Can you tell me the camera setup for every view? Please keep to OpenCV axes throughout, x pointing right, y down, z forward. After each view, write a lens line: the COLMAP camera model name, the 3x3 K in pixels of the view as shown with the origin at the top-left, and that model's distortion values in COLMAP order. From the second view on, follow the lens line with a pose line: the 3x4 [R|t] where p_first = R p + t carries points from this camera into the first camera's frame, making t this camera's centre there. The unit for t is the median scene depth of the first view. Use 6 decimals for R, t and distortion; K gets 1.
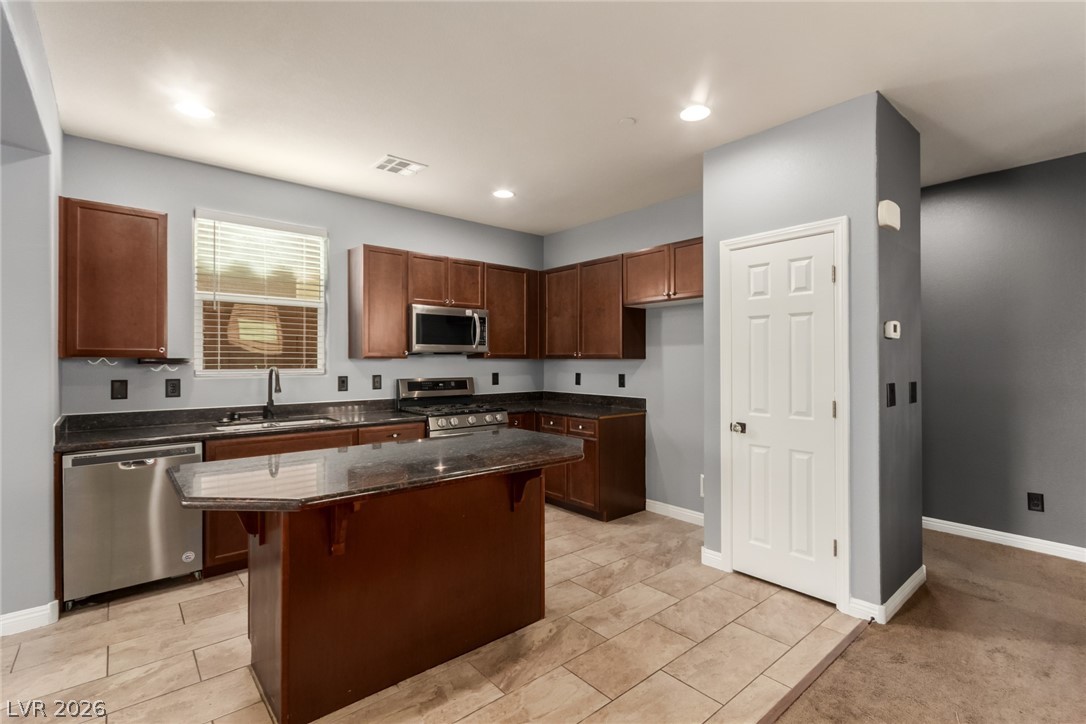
lens RADIAL K [[498.1, 0, 550.6], [0, 498.1, 359.2], [0, 0, 1]] dist [-0.000038, 0.002011]
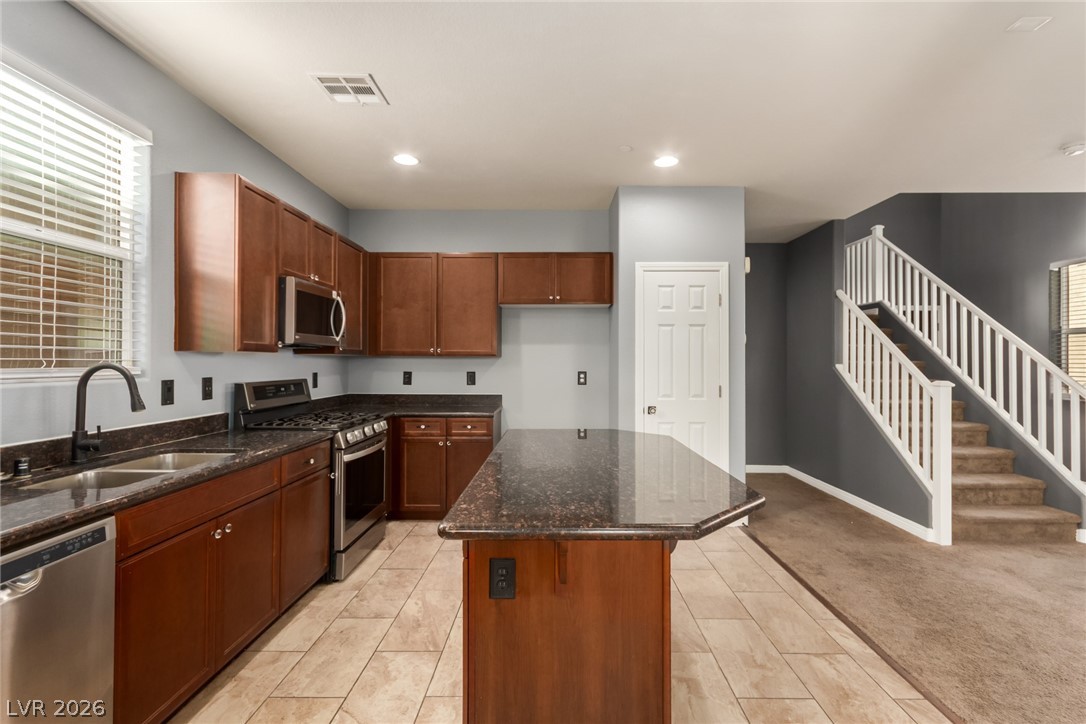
lens RADIAL K [[498.1, 0, 557.9], [0, 498.1, 359.3], [0, 0, 1]] dist [-0.000038, 0.002011]
pose [[0.663355, 0.006075, 0.748280, -0.533206], [-0.005371, 0.999980, -0.003357, 0.008411], [-0.748286, -0.001792, 0.663374, 0.236797]]
